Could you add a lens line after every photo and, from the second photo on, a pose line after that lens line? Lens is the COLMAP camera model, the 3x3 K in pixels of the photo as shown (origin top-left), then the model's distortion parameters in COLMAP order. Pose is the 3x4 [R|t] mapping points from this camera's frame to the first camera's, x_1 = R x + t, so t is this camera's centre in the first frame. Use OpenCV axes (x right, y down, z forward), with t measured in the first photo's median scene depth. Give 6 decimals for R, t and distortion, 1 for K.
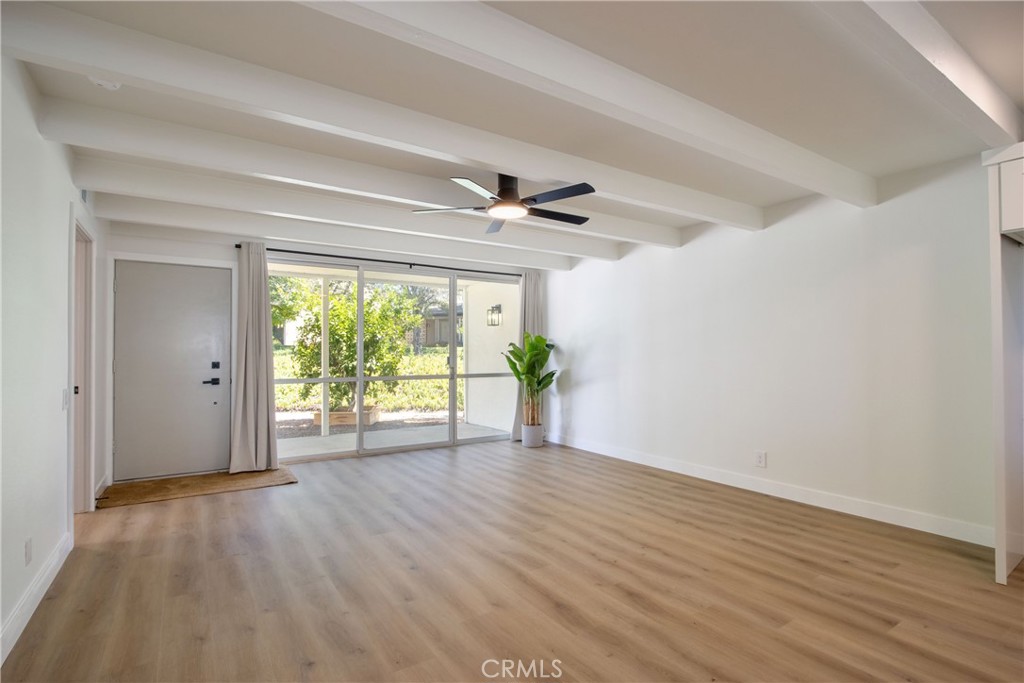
lens RADIAL K [[492.2, 0, 492.7], [0, 492.2, 348.3], [0, 0, 1]] dist [-0.016178, 0.000098]
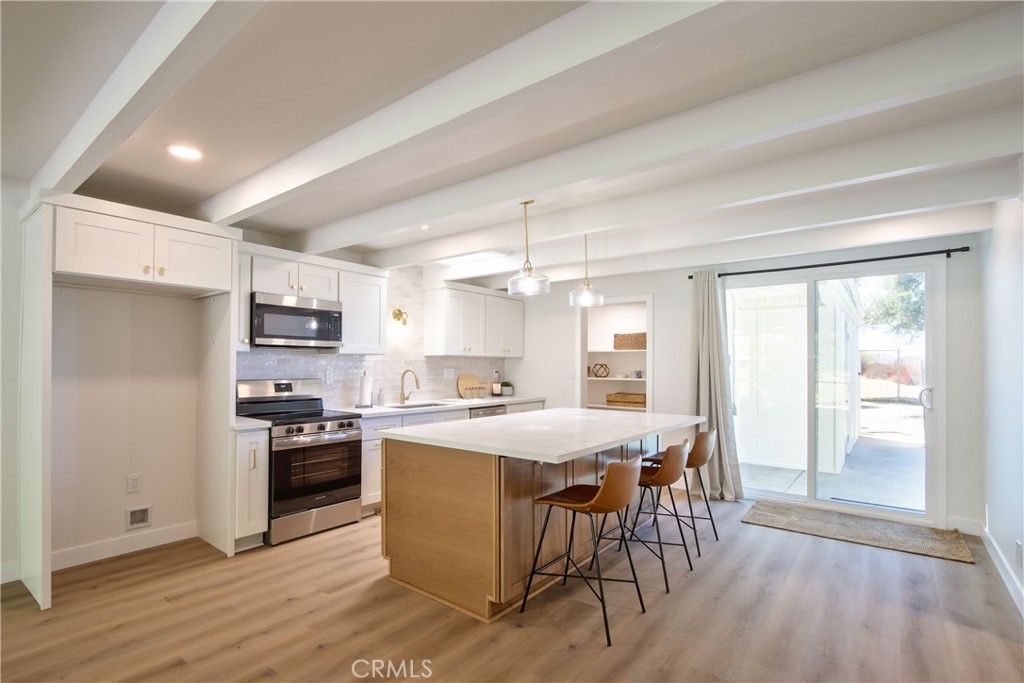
lens RADIAL K [[496.8, 0, 511.7], [0, 496.8, 360.5], [0, 0, 1]] dist [-0.016530, -0.000842]
pose [[-0.349880, 0.007030, 0.936768, -0.134523], [-0.014305, 0.999815, -0.012846, -0.023240], [-0.936685, -0.017895, -0.349715, 0.203941]]
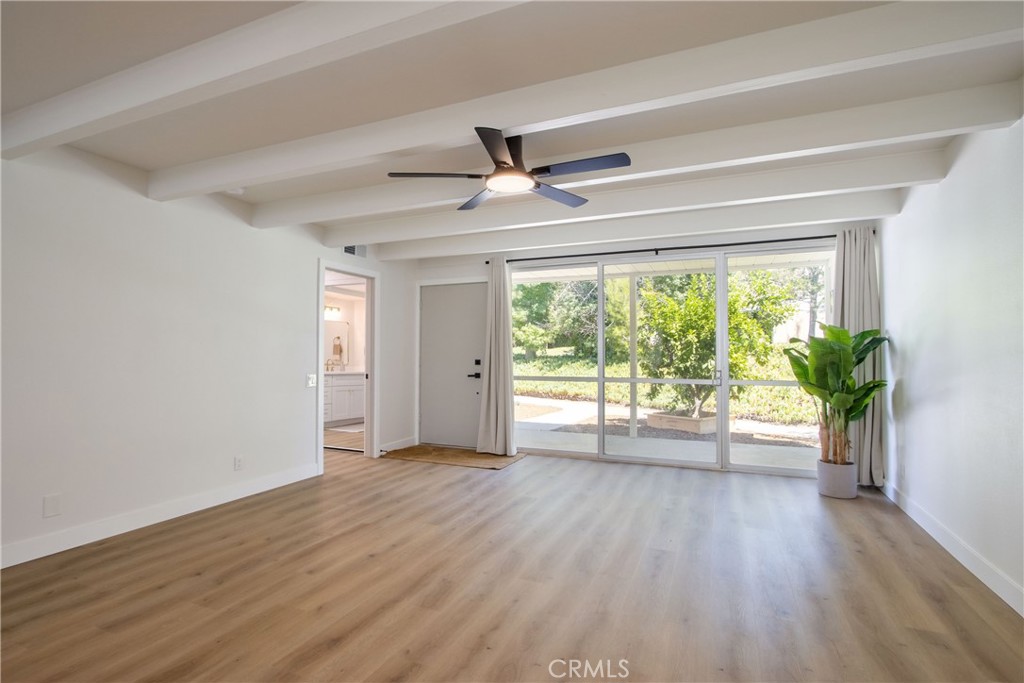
lens RADIAL K [[486.2, 0, 483.3], [0, 486.2, 343.0], [0, 0, 1]] dist [-0.000323, -0.000305]
pose [[0.558566, -0.016475, -0.829297, 0.446809], [0.007459, 0.999862, -0.014839, 0.004423], [0.829427, 0.002103, 0.558611, 0.324485]]
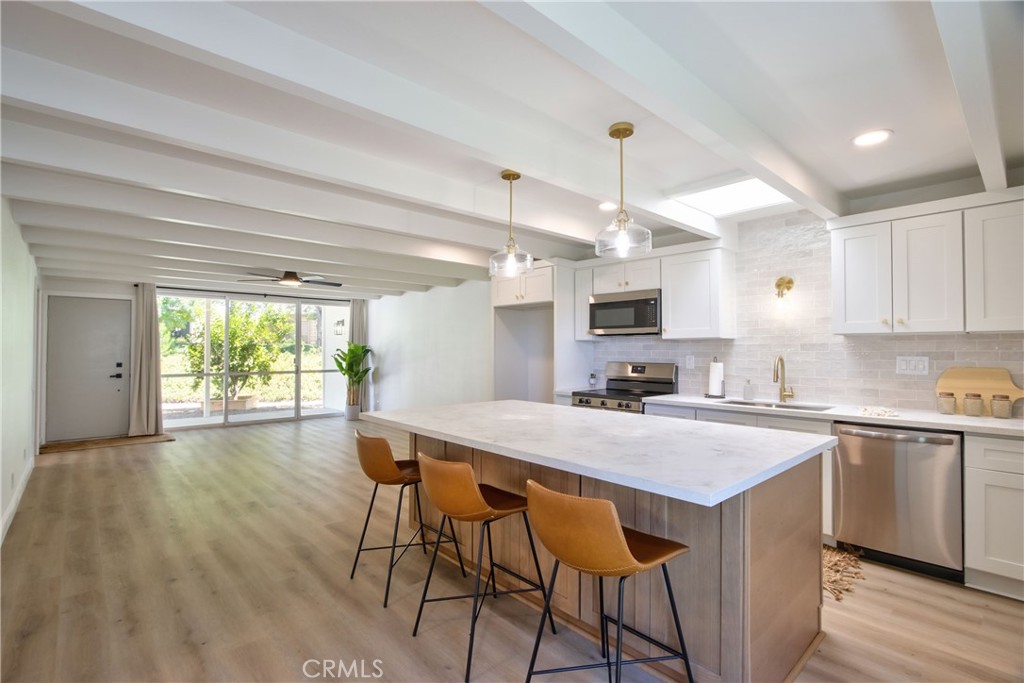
lens RADIAL K [[481.5, 0, 474.1], [0, 481.5, 341.2], [0, 0, 1]] dist [-0.013842, -0.000588]
pose [[0.991775, 0.004255, 0.127921, 0.318245], [-0.003260, 0.999963, -0.007987, -0.029658], [-0.127950, 0.007505, 0.991752, -0.578800]]
